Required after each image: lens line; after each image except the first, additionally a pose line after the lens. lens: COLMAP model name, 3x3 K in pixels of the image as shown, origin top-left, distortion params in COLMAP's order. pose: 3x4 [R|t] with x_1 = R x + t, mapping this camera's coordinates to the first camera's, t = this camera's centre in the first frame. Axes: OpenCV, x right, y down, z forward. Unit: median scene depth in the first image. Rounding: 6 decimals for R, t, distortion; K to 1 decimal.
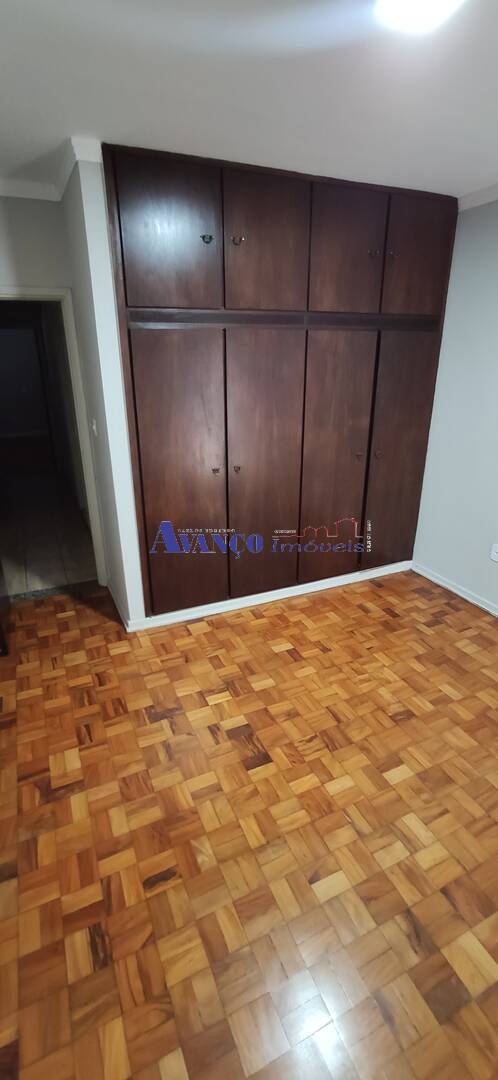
lens RADIAL K [[469.2, 0, 247.7], [0, 469.2, 540.1], [0, 0, 1]] dist [-0.039571, 0.022614]
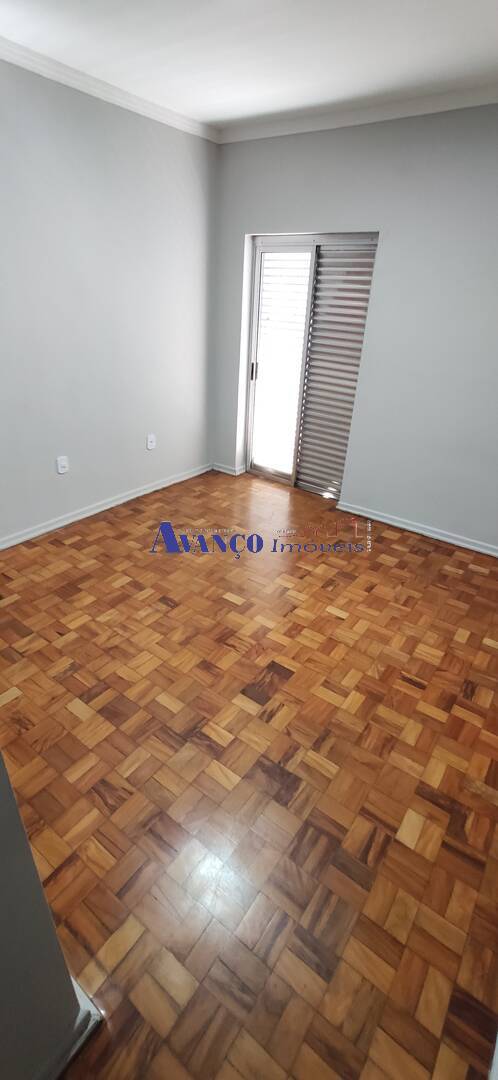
lens RADIAL K [[469.2, 0, 247.7], [0, 469.2, 540.1], [0, 0, 1]] dist [-0.039571, 0.022614]
pose [[-0.484096, -0.421028, 0.767063, -0.668856], [0.286988, 0.751741, 0.593737, -0.414447], [-0.826613, 0.507564, -0.243085, 1.244099]]
